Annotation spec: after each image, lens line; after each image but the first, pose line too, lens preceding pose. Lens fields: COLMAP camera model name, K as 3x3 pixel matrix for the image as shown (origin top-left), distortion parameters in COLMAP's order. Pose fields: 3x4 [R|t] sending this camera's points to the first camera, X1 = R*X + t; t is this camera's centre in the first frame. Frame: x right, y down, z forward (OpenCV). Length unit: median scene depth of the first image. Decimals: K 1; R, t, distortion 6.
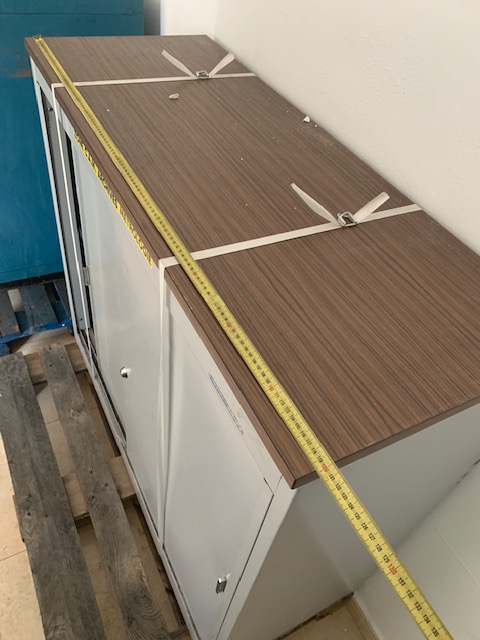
lens RADIAL K [[490.7, 0, 239.1], [0, 490.7, 325.4], [0, 0, 1]] dist [0.011647, -0.015653]
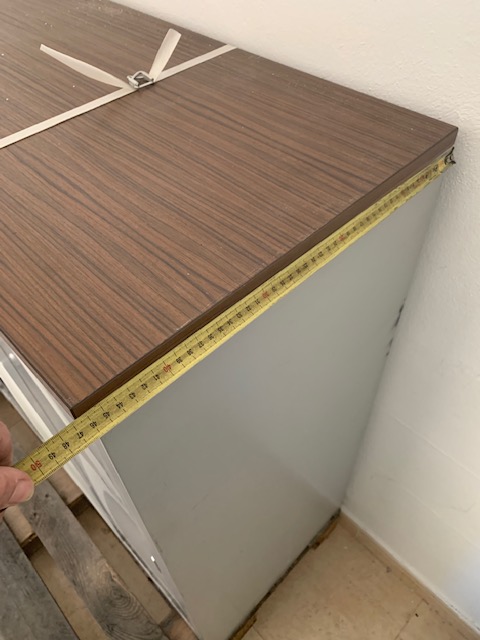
lens RADIAL K [[490.7, 0, 244.9], [0, 490.7, 318.5], [0, 0, 1]] dist [0.011647, -0.015653]
pose [[0.942436, -0.325185, 0.077908, 0.194283], [0.319611, 0.944494, 0.076024, 0.135020], [-0.098305, -0.046748, 0.994058, 0.198006]]
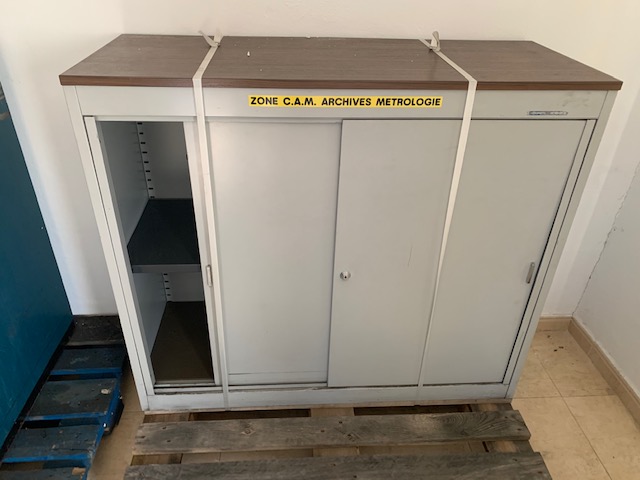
lens RADIAL K [[490.7, 0, 320.1], [0, 490.7, 239.3], [0, 0, 1]] dist [0.011647, -0.015653]
pose [[0.404024, -0.580817, 0.706694, -1.534318], [0.673966, 0.711361, 0.199340, -0.348625], [-0.618494, 0.395750, 0.678857, 0.354073]]
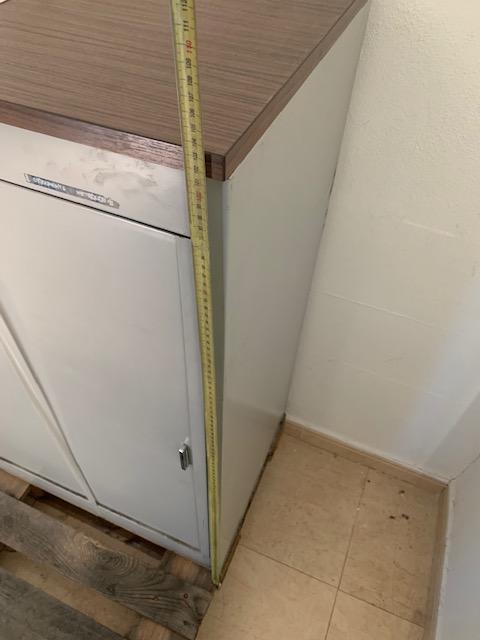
lens RADIAL K [[490.7, 0, 234.5], [0, 490.7, 328.9], [0, 0, 1]] dist [0.011647, -0.015653]
pose [[0.771232, -0.545466, 0.328129, -0.146926], [0.501373, 0.838132, 0.214848, 0.228250], [-0.392207, -0.001183, 0.919876, 0.201196]]
